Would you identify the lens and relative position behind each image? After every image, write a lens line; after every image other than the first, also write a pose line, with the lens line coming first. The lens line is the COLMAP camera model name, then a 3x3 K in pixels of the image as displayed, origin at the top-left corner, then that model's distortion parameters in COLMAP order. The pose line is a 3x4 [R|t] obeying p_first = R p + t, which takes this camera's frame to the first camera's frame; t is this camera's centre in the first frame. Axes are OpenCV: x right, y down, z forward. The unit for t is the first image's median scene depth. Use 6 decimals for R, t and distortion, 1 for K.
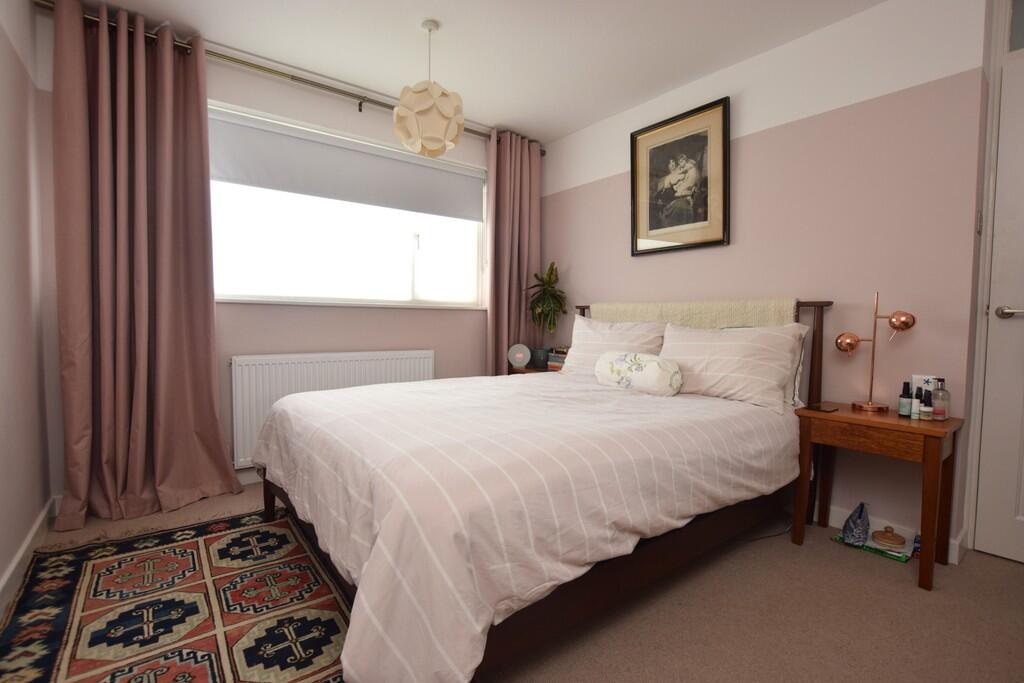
lens RADIAL K [[469.2, 0, 508.3], [0, 469.2, 343.1], [0, 0, 1]] dist [-0.020587, 0.000140]
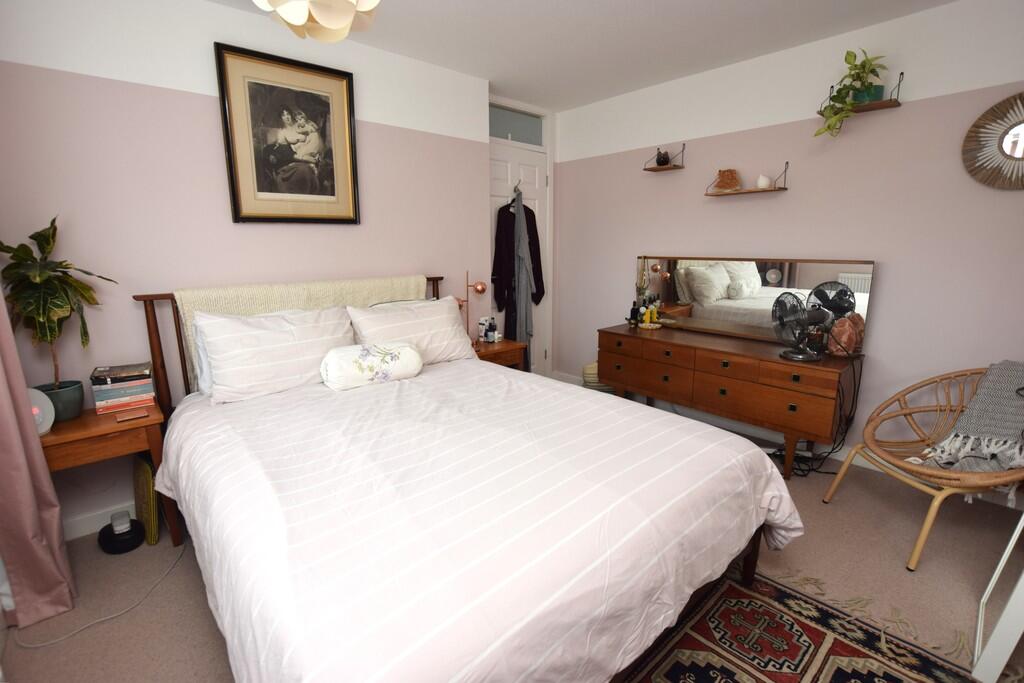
lens RADIAL K [[469.2, 0, 509.2], [0, 469.2, 339.5], [0, 0, 1]] dist [-0.020587, 0.000140]
pose [[-0.087715, -0.214729, 0.972727, -0.600049], [0.048240, 0.974429, 0.219455, -0.162843], [-0.994977, 0.066173, -0.075113, 0.713972]]
